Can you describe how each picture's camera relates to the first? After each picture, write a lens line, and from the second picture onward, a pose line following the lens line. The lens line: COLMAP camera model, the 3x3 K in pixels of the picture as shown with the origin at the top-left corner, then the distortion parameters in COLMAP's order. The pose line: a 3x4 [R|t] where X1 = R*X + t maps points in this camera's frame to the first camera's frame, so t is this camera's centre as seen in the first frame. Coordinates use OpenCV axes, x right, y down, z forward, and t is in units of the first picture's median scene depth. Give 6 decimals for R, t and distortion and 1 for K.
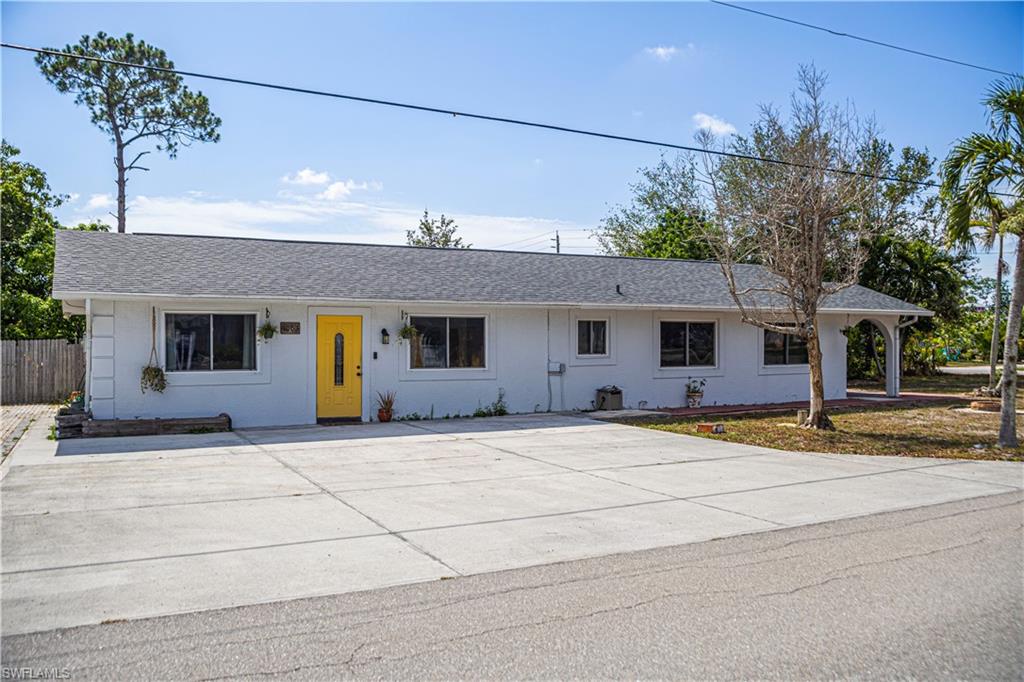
lens RADIAL K [[848.0, 0, 511.1], [0, 848.0, 328.5], [0, 0, 1]] dist [-0.138165, -0.000613]
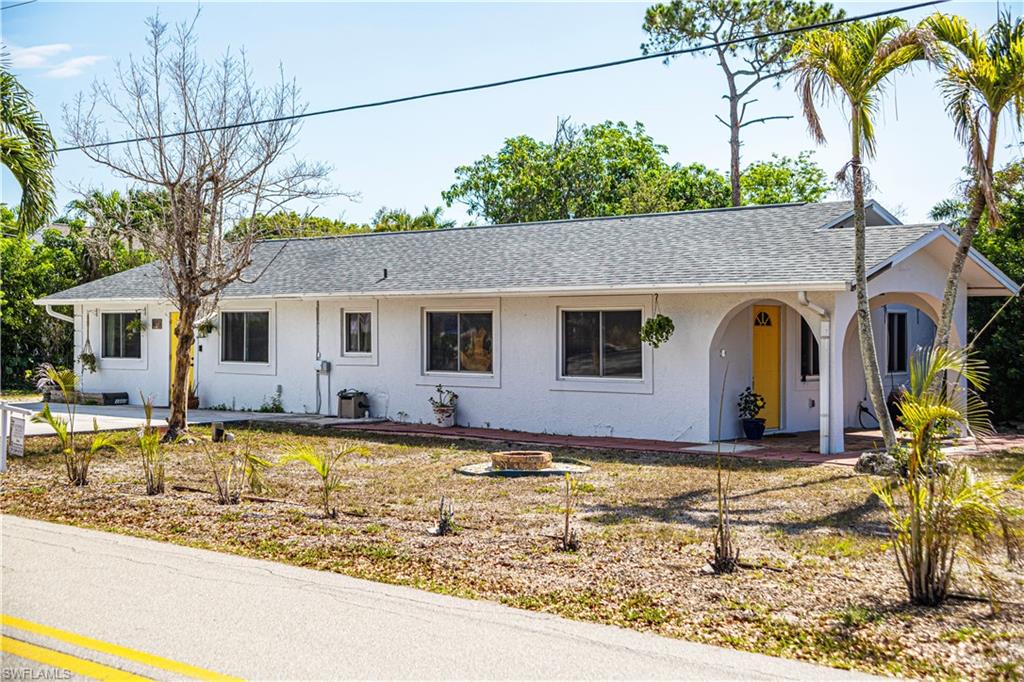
lens RADIAL K [[1461.4, 0, 512.0], [0, 1461.4, 341.0], [0, 0, 1]] dist [0.171969, -0.014758]
pose [[0.311106, 0.001190, -0.950374, 1.545924], [-0.001412, 0.999999, 0.000790, 0.017626], [0.950374, 0.001096, 0.311107, 0.682262]]
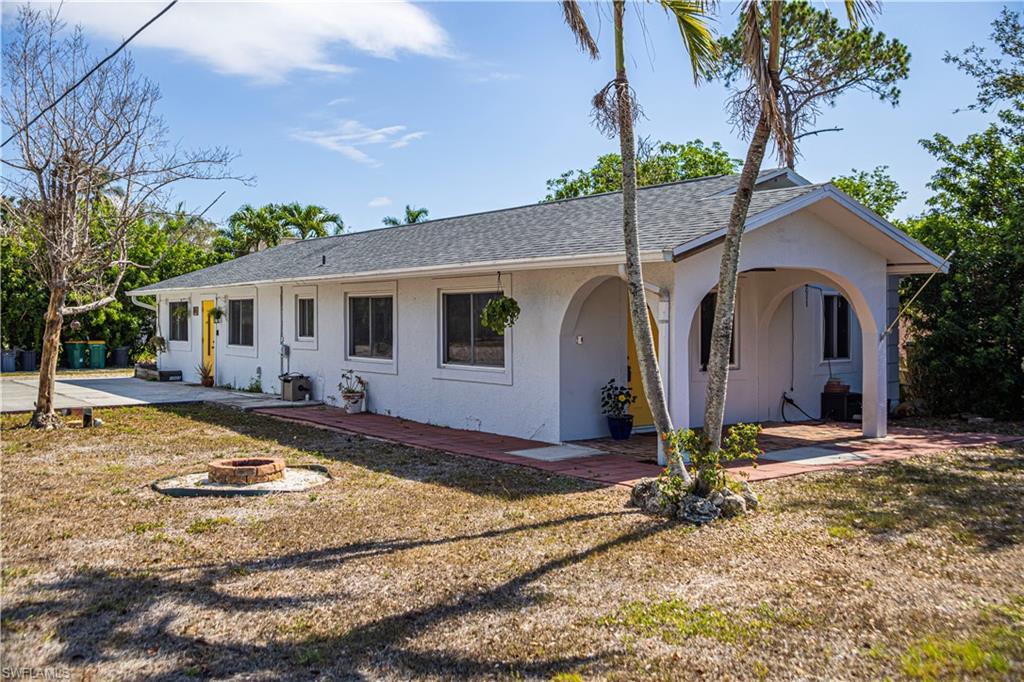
lens RADIAL K [[1029.8, 0, 512.1], [0, 1029.8, 328.4], [0, 0, 1]] dist [-0.011328, 0.006242]
pose [[0.117898, 0.004034, -0.993017, 1.184725], [-0.000561, 0.999992, 0.003996, 0.017307], [0.993026, 0.000086, 0.117900, 1.080398]]
